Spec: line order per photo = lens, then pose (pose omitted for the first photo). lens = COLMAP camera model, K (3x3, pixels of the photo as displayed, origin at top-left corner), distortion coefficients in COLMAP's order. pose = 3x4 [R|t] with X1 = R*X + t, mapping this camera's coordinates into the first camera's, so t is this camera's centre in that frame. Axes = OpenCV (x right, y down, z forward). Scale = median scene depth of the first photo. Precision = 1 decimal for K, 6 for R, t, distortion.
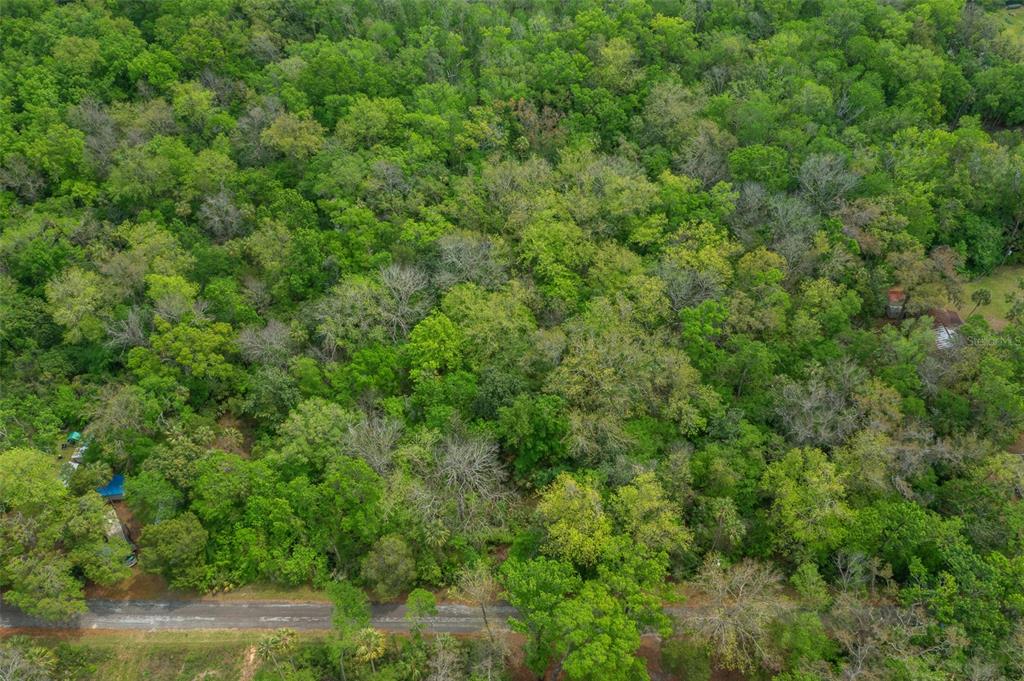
lens RADIAL K [[807.0, 0, 512.0], [0, 807.0, 340.5], [0, 0, 1]] dist [-0.006883, 0.000998]
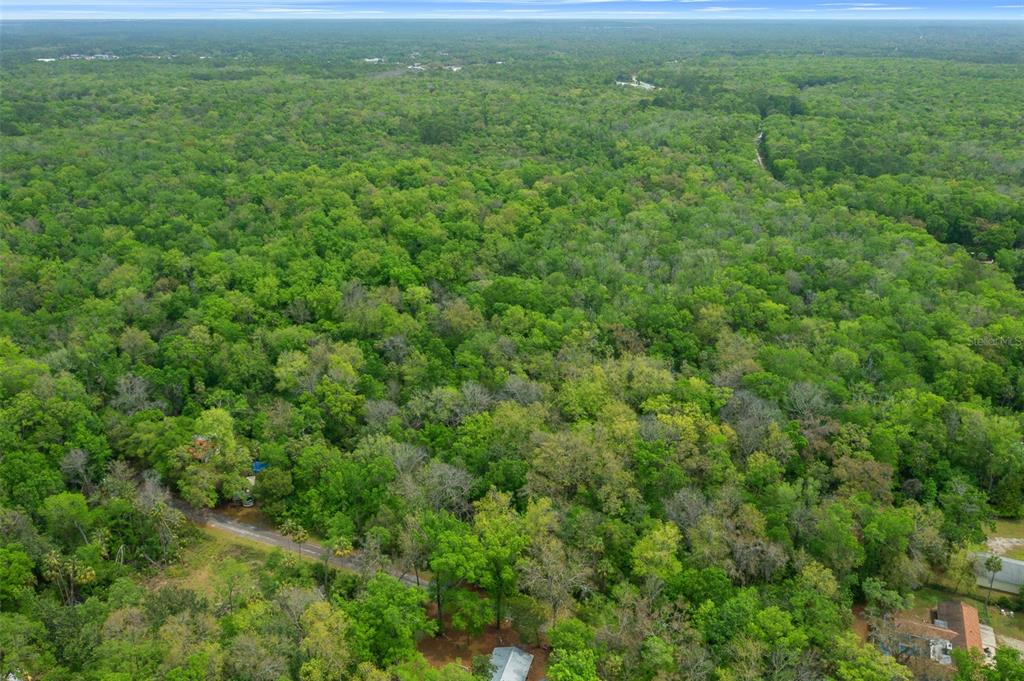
lens RADIAL K [[840.0, 0, 512.0], [0, 840.0, 340.5], [0, 0, 1]] dist [-0.013320, 0.000979]
pose [[0.913801, 0.167183, -0.370160, 0.407740], [-0.299082, 0.893587, -0.334743, 0.284305], [0.274807, 0.416597, 0.866561, -0.307160]]
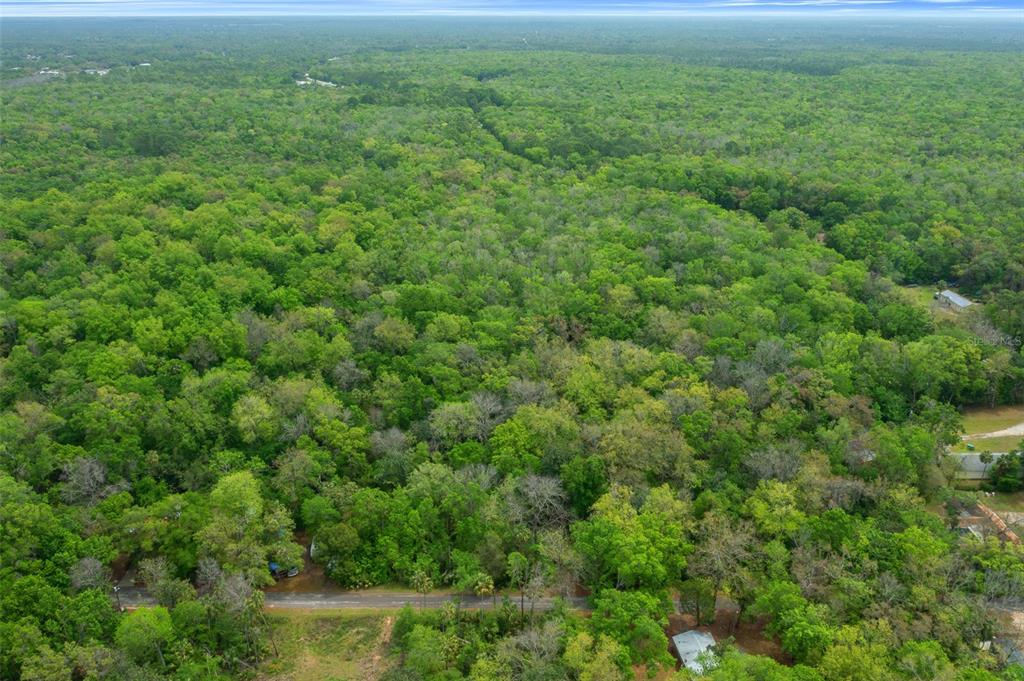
lens RADIAL K [[840.0, 0, 512.0], [0, 840.0, 340.5], [0, 0, 1]] dist [-0.013320, 0.000979]
pose [[0.999711, 0.018307, 0.015560, -0.095871], [-0.010695, 0.919003, -0.394105, 0.349164], [-0.021515, 0.393824, 0.918934, -0.358514]]
